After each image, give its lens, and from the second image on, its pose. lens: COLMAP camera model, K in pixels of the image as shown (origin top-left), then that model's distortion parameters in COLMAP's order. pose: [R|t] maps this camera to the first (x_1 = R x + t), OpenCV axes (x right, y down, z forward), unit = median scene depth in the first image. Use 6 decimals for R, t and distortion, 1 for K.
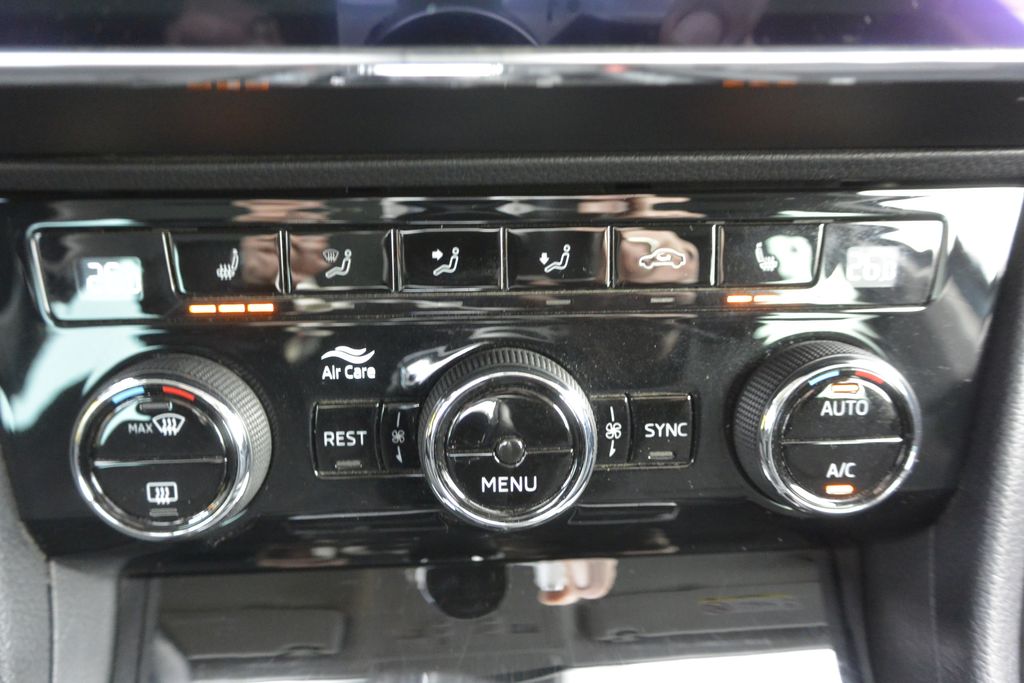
lens RADIAL K [[785.6, 0, 509.8], [0, 785.6, 344.3], [0, 0, 1]] dist [-0.006856, 0.019081]
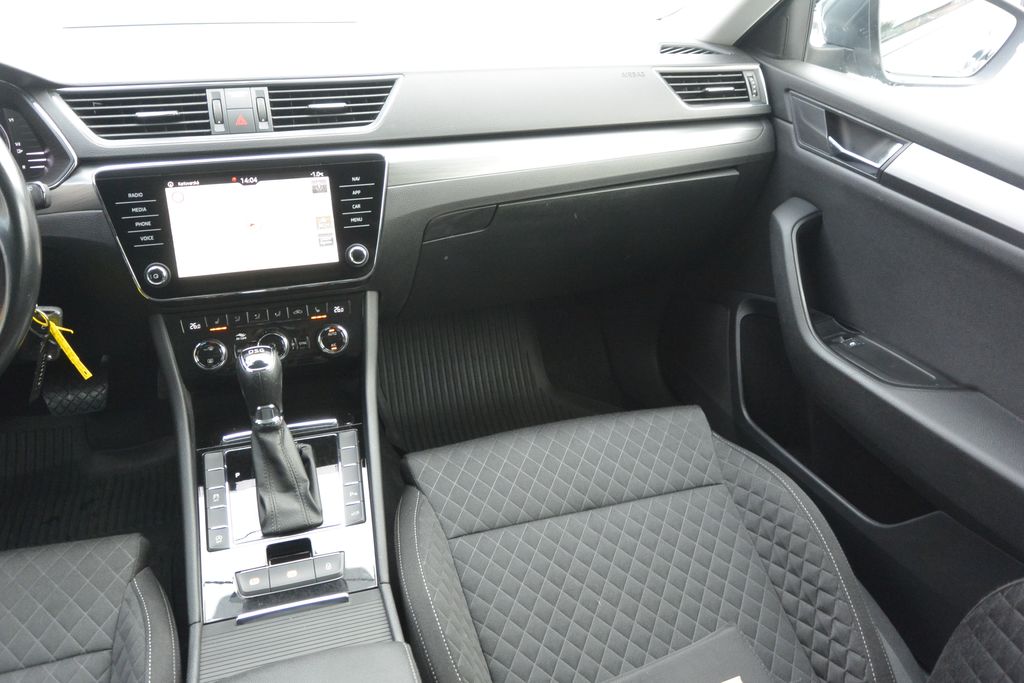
lens RADIAL K [[785.6, 0, 505.2], [0, 785.6, 337.9], [0, 0, 1]] dist [-0.006856, 0.019081]
pose [[0.968873, -0.111994, 0.220775, 0.372127], [0.137082, 0.985319, -0.101757, 0.847636], [-0.206137, 0.128854, 0.970002, -4.721355]]
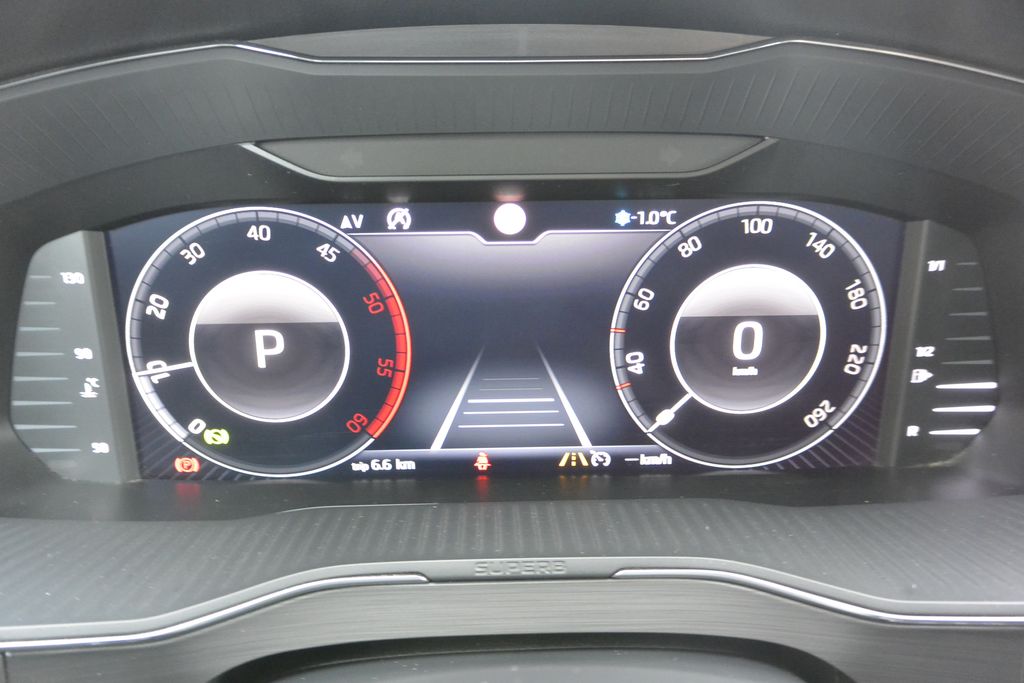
lens RADIAL K [[785.6, 0, 512.7], [0, 785.6, 333.9], [0, 0, 1]] dist [-0.006856, 0.019081]
pose [[0.998658, -0.007643, -0.051217, -2.111028], [-0.007054, 0.959750, -0.280767, -1.009016], [0.051301, 0.280751, 0.958408, -0.589731]]
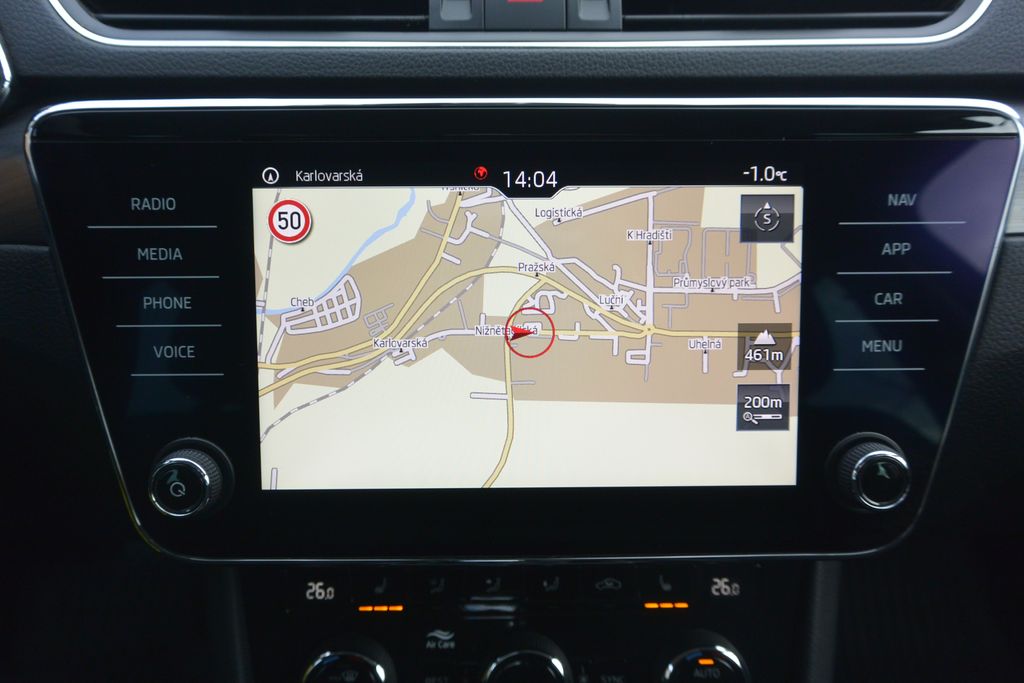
lens RADIAL K [[785.6, 0, 503.1], [0, 785.6, 338.6], [0, 0, 1]] dist [-0.006856, 0.019081]
pose [[0.999087, 0.007239, -0.042112, 0.017390], [-0.014707, 0.983587, -0.179832, -0.348580], [0.040119, 0.180287, 0.982795, -0.967056]]
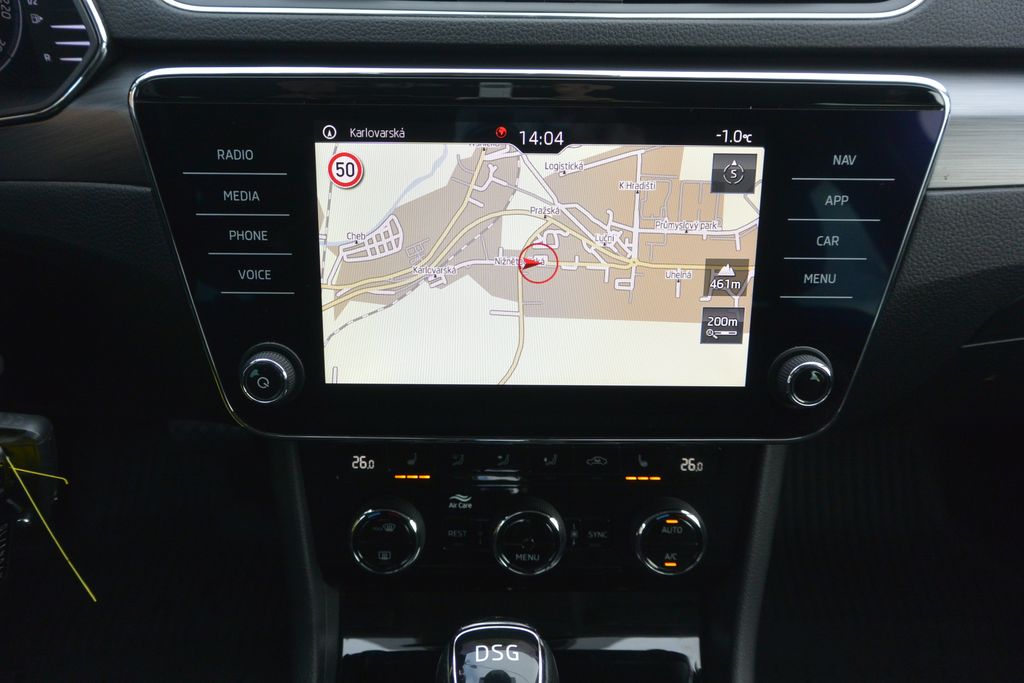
lens RADIAL K [[785.6, 0, 503.5], [0, 785.6, 343.7], [0, 0, 1]] dist [-0.006856, 0.019081]
pose [[0.998673, 0.029559, -0.042183, 0.007186], [-0.030889, 0.999034, -0.031249, -0.377209], [0.041219, 0.032511, 0.998621, -1.347030]]
